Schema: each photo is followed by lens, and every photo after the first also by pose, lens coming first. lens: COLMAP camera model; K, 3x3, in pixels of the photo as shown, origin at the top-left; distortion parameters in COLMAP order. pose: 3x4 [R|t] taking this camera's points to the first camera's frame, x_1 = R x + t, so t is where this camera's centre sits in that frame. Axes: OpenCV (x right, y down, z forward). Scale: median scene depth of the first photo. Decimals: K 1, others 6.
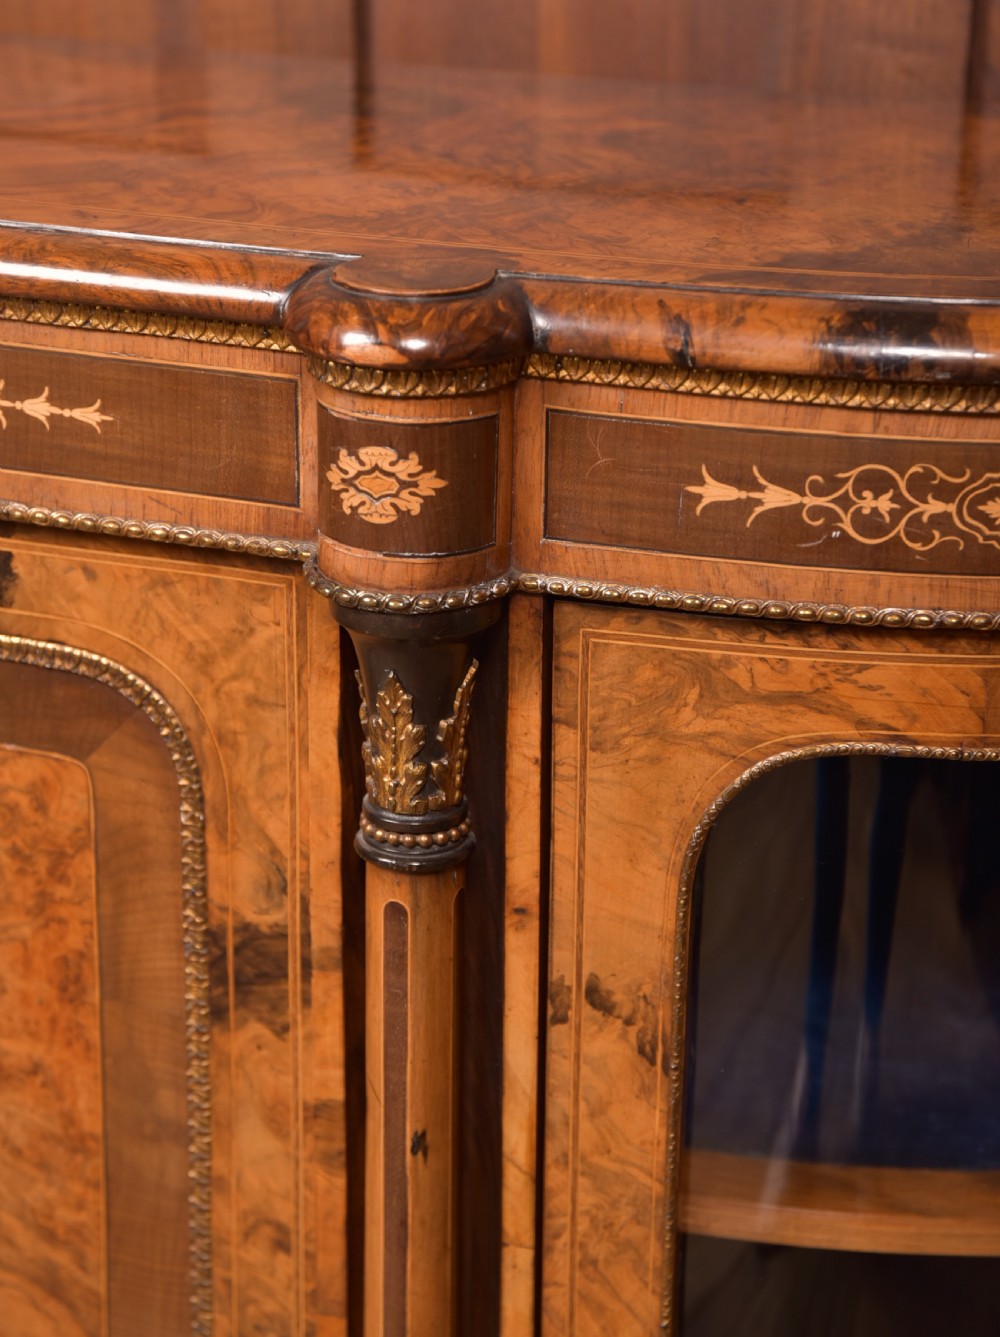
lens RADIAL K [[2838.0, 0, 503.2], [0, 2838.0, 598.0], [0, 0, 1]] dist [0.169890, 0.000000]
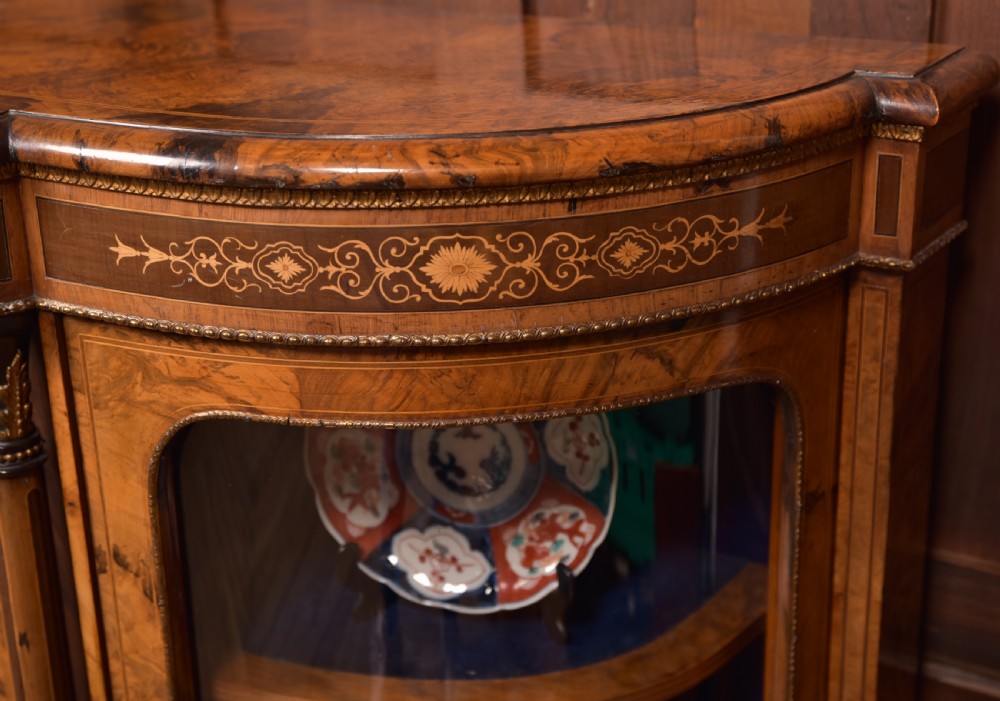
lens RADIAL K [[1601.0, 0, 518.0], [0, 1601.0, 359.1], [0, 0, 1]] dist [0.076920, 0.000000]
pose [[0.976749, 0.040669, -0.210492, 0.462121], [-0.034762, 0.998893, 0.031690, -0.012307], [0.211548, -0.023636, 0.977082, 0.151537]]
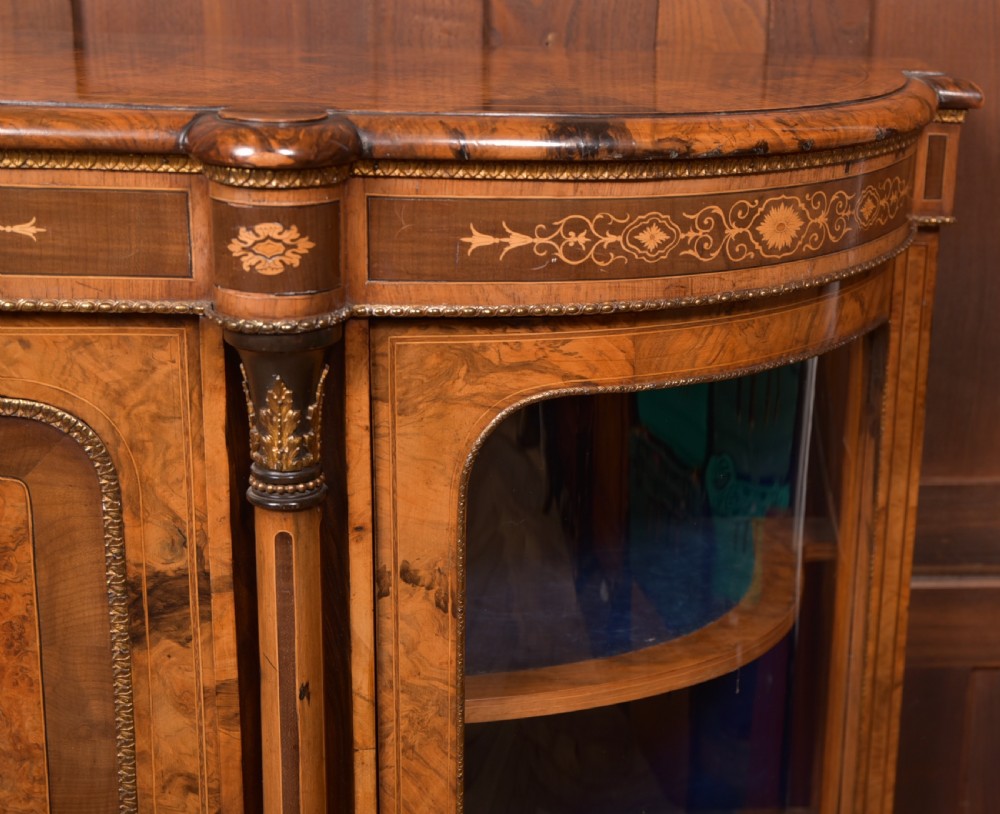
lens RADIAL K [[1654.0, 0, 722.5], [0, 1654.0, 357.2], [0, 0, 1]] dist [0.013665, 0.000000]
pose [[0.890008, -0.096305, 0.445657, -0.217074], [0.121833, 0.992129, -0.028914, 0.069204], [-0.439365, 0.080029, 0.894737, 0.098793]]
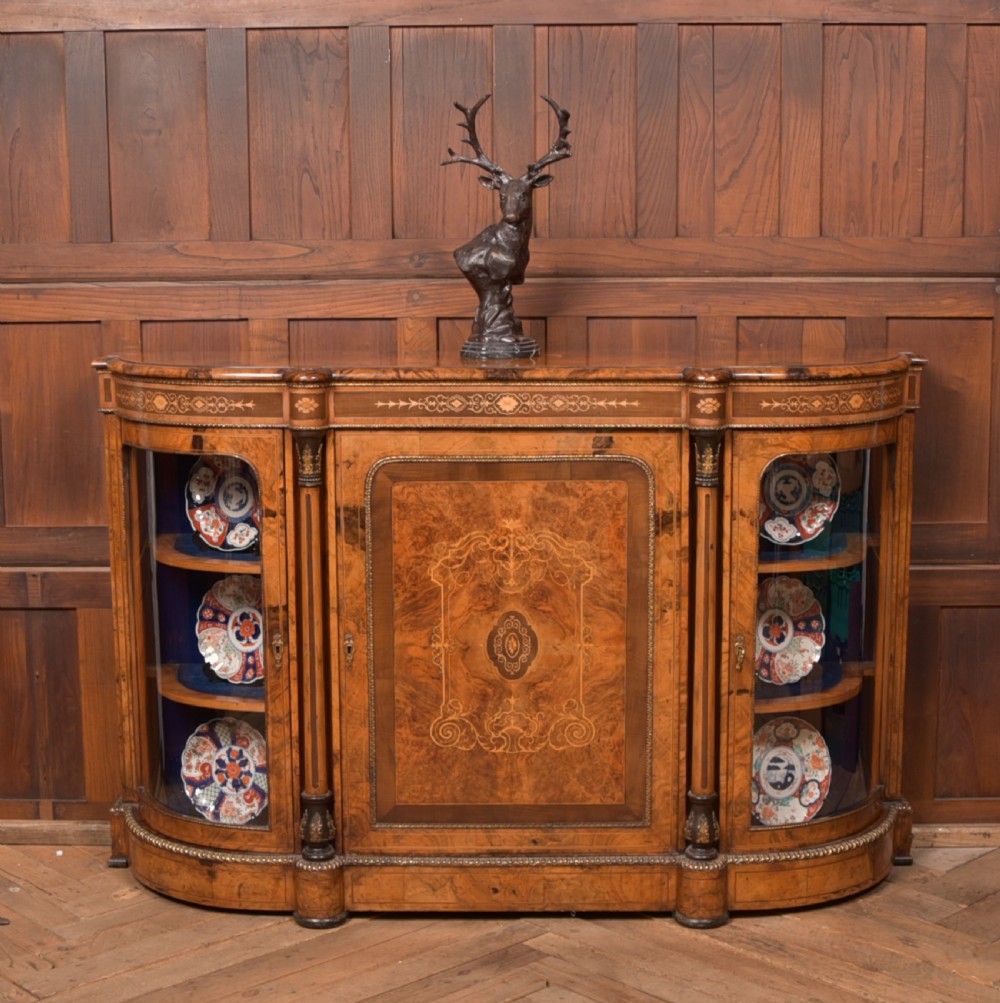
lens RADIAL K [[1769.9, 0, 501.7], [0, 1769.9, 509.6], [0, 0, 1]] dist [-0.081232, 0.000000]
pose [[0.944211, -0.071278, 0.321537, -1.401008], [0.125373, 0.980584, -0.150789, 0.565394], [-0.304546, 0.182688, 0.934814, -1.818715]]
